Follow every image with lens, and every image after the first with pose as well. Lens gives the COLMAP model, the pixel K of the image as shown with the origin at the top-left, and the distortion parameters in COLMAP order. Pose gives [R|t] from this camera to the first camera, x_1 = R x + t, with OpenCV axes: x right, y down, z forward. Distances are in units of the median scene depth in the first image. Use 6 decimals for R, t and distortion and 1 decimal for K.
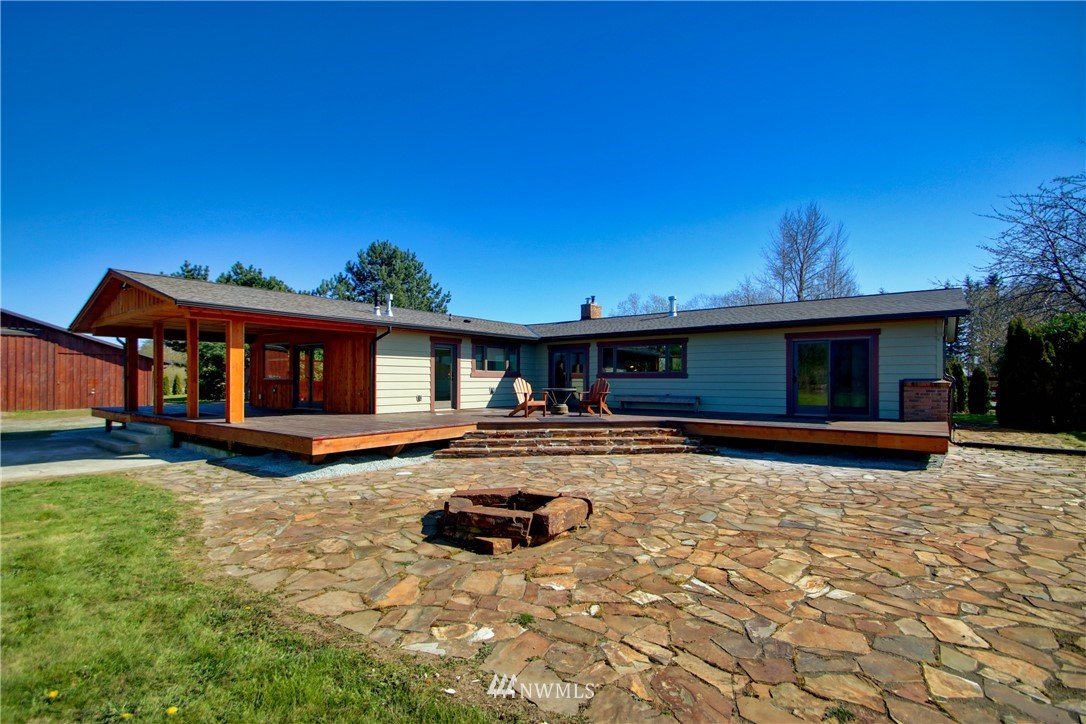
lens RADIAL K [[507.1, 0, 540.2], [0, 507.1, 377.2], [0, 0, 1]] dist [-0.015988, -0.000317]
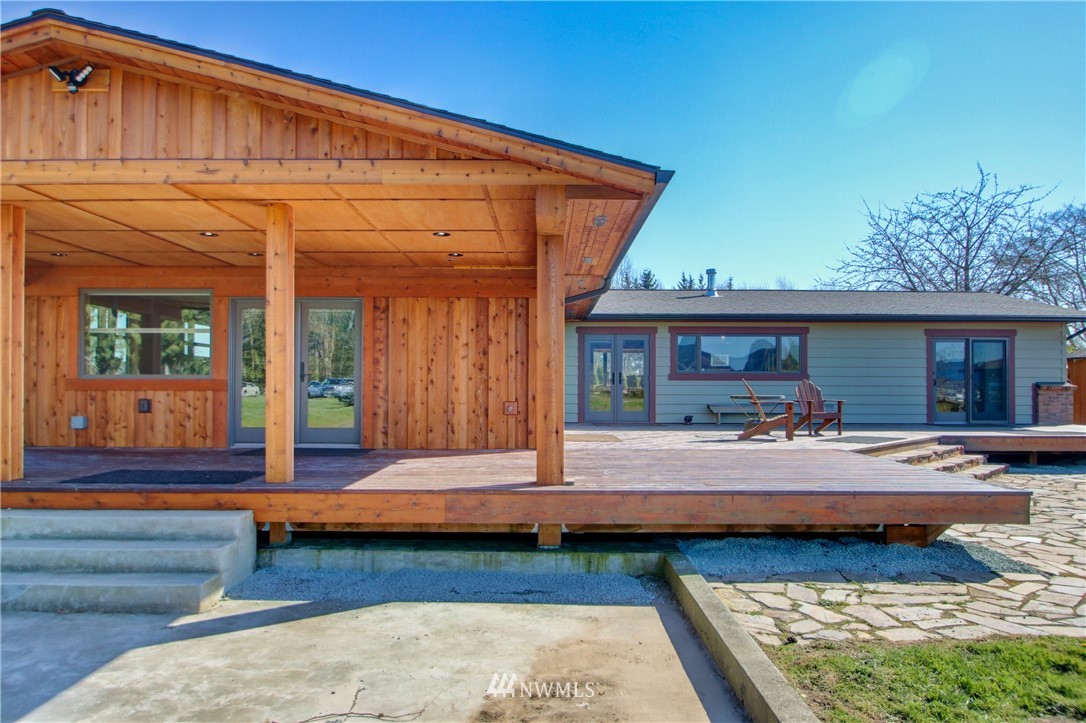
lens RADIAL K [[719.1, 0, 543.0], [0, 719.1, 361.5], [0, 0, 1]] dist [-0.002577, -0.000042]
pose [[0.756748, 0.024505, 0.653247, -0.876351], [-0.004588, 0.999472, -0.032178, 0.011796], [-0.653690, 0.021353, 0.756461, 0.551586]]
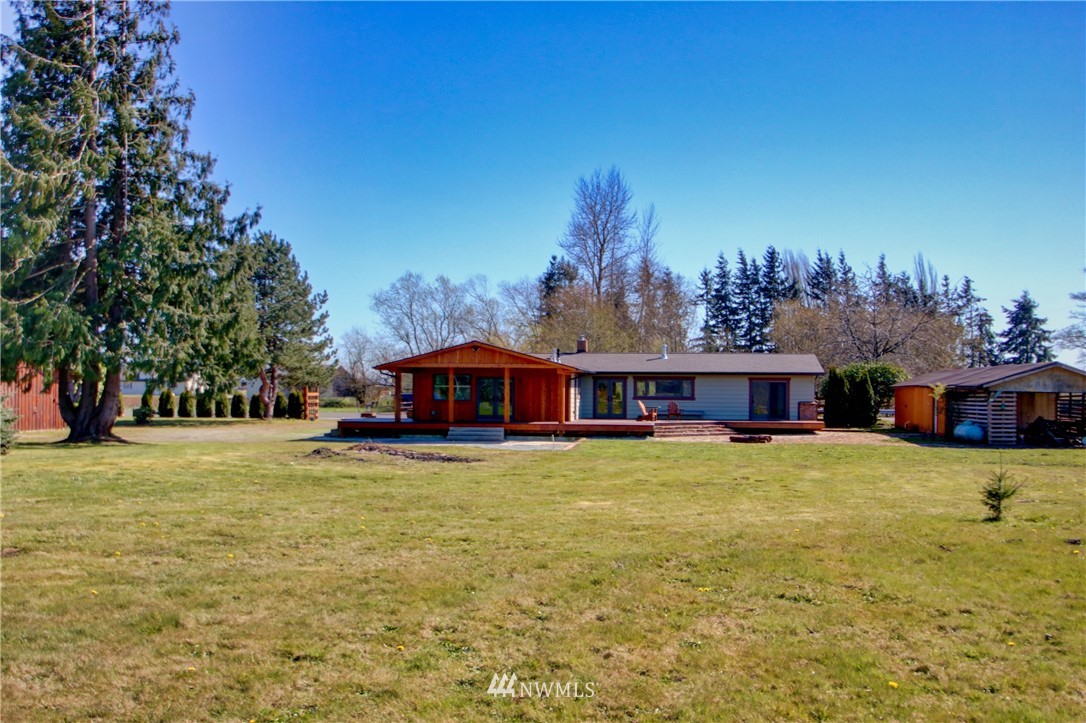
lens RADIAL K [[1503.9, 0, 543.0], [0, 1503.9, 361.5], [0, 0, 1]] dist [-0.009600, -0.006802]
pose [[0.817366, 0.015929, 0.575899, -3.748509], [-0.007447, 0.999826, -0.017084, -0.048183], [-0.576071, 0.009675, 0.817343, -3.501643]]
